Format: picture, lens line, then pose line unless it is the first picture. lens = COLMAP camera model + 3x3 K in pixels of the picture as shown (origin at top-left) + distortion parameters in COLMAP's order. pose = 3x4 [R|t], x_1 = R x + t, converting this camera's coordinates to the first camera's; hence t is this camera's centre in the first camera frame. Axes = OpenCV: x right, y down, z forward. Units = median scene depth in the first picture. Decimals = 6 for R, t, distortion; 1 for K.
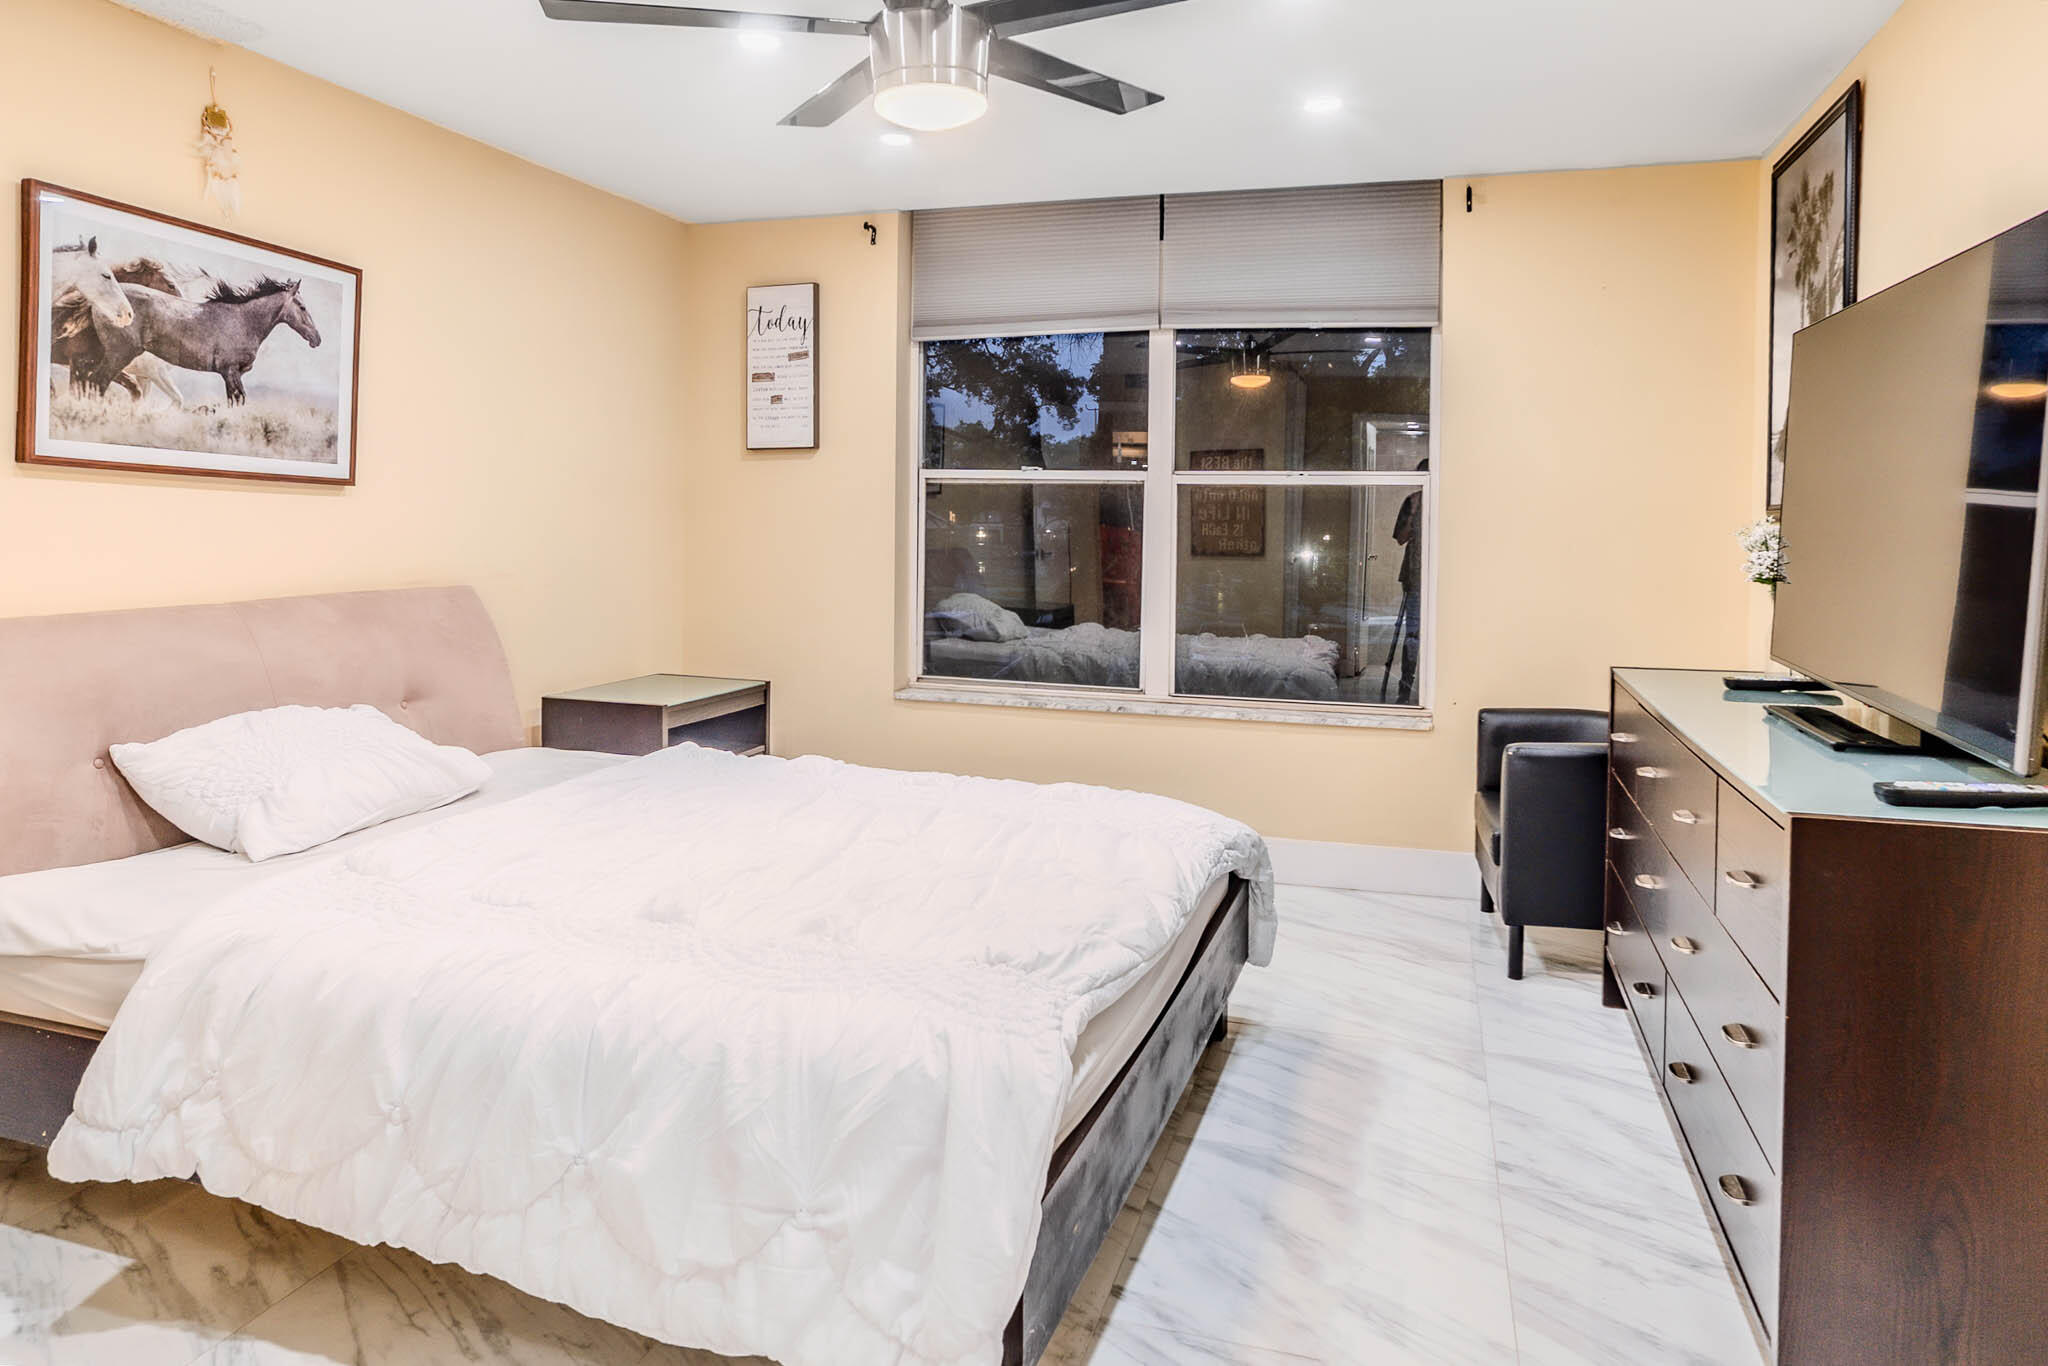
lens RADIAL K [[1253.2, 0, 1044.7], [0, 1253.2, 555.9], [0, 0, 1]] dist [-0.066763, 0.071031]
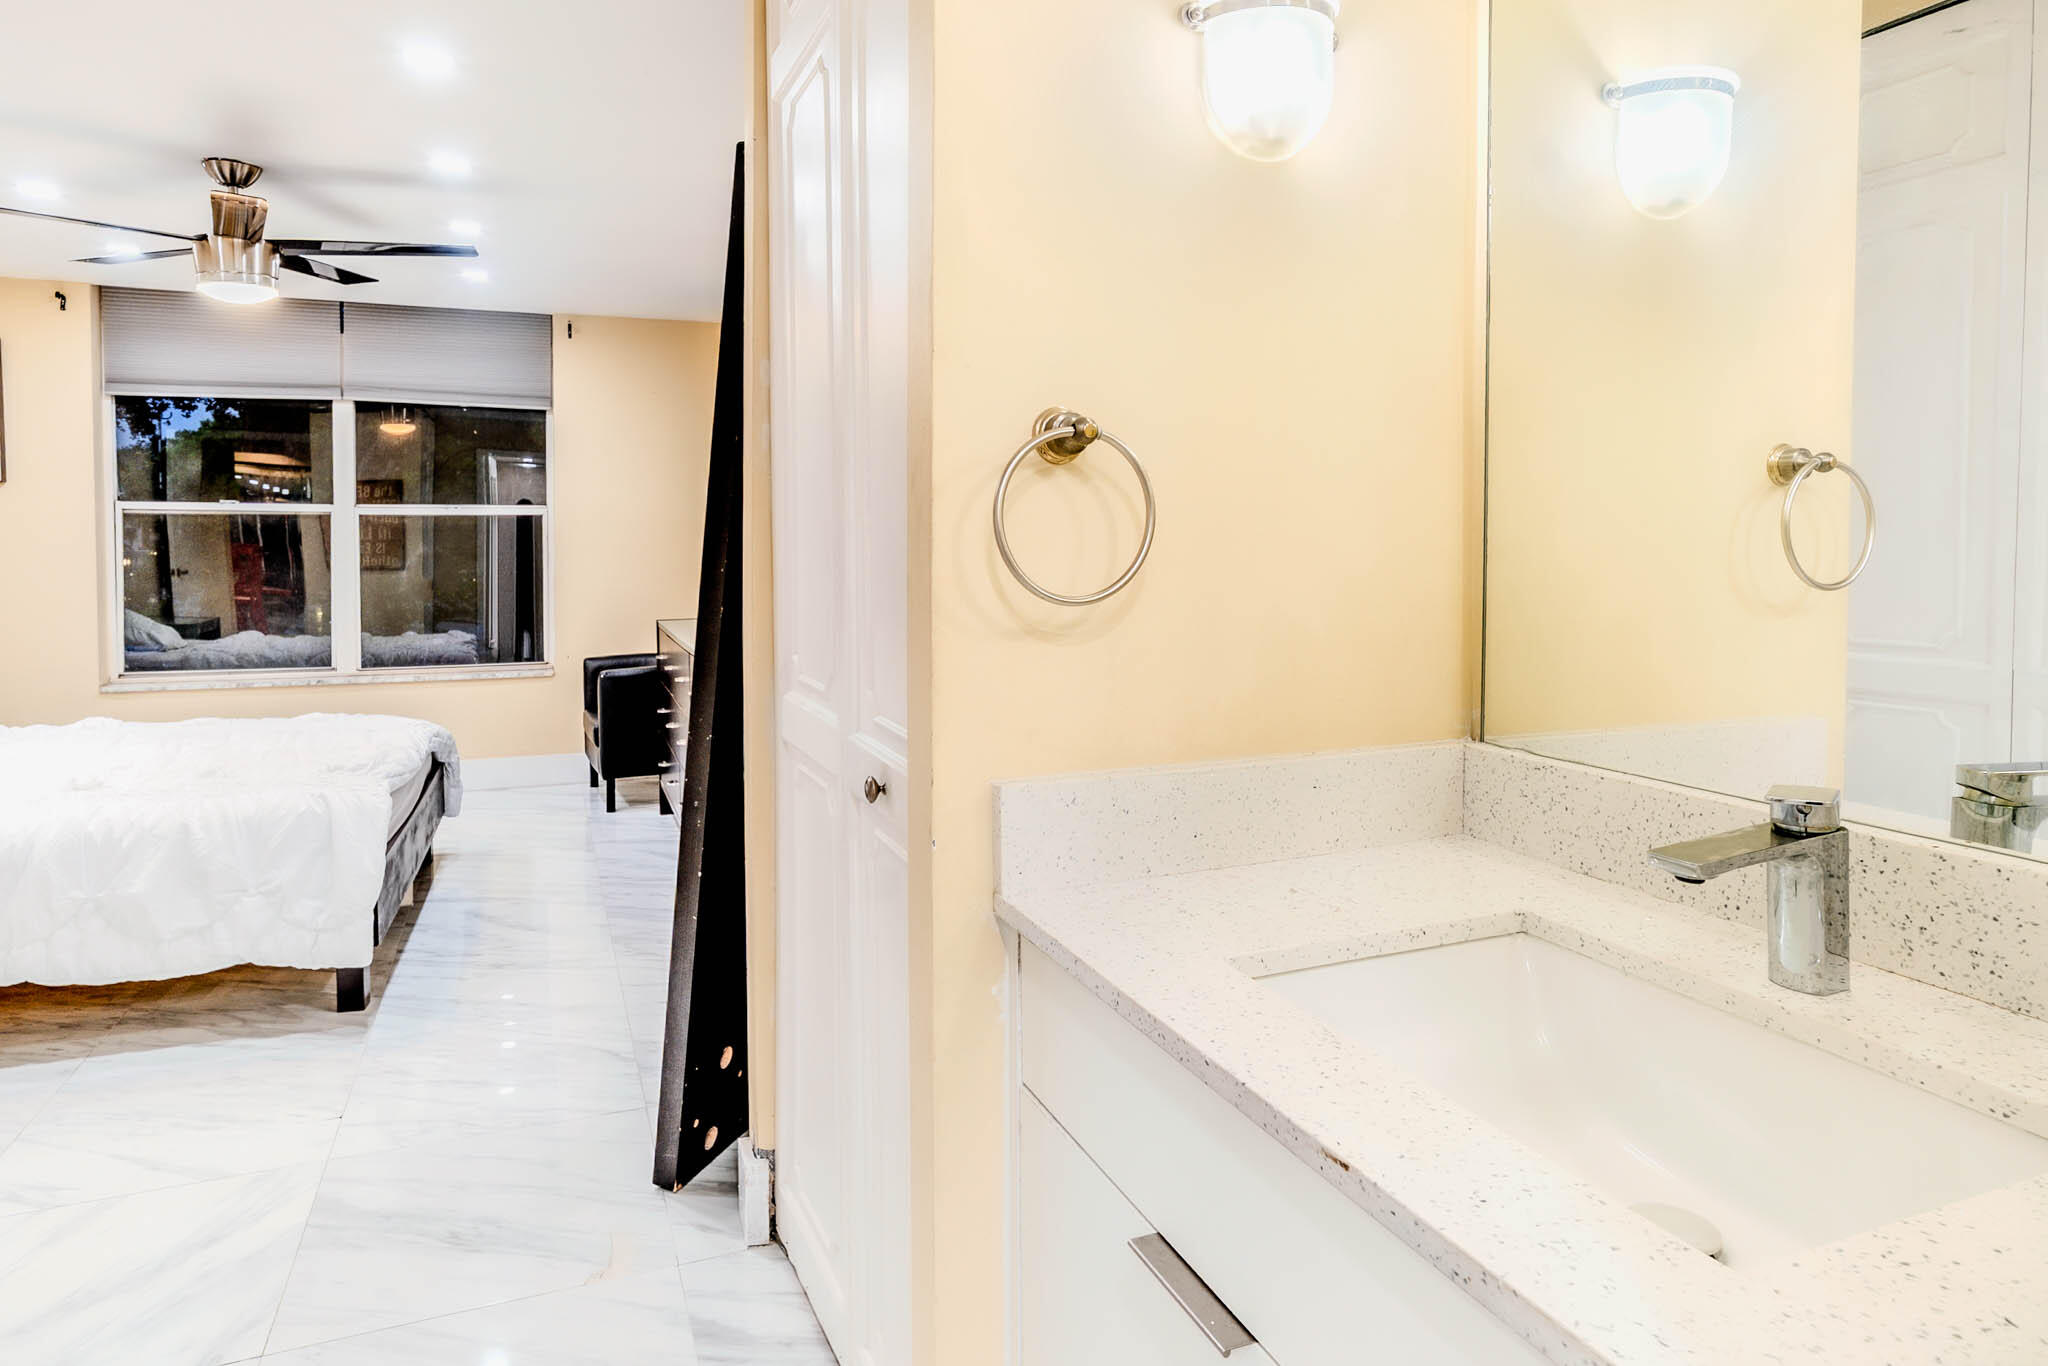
lens RADIAL K [[1186.4, 0, 1022.6], [0, 1186.4, 565.5], [0, 0, 1]] dist [-0.089651, 0.058034]
pose [[0.772120, -0.025014, 0.634985, -0.141834], [0.027567, 0.999603, 0.005857, 0.010572], [-0.634879, 0.012982, 0.772502, -0.441404]]
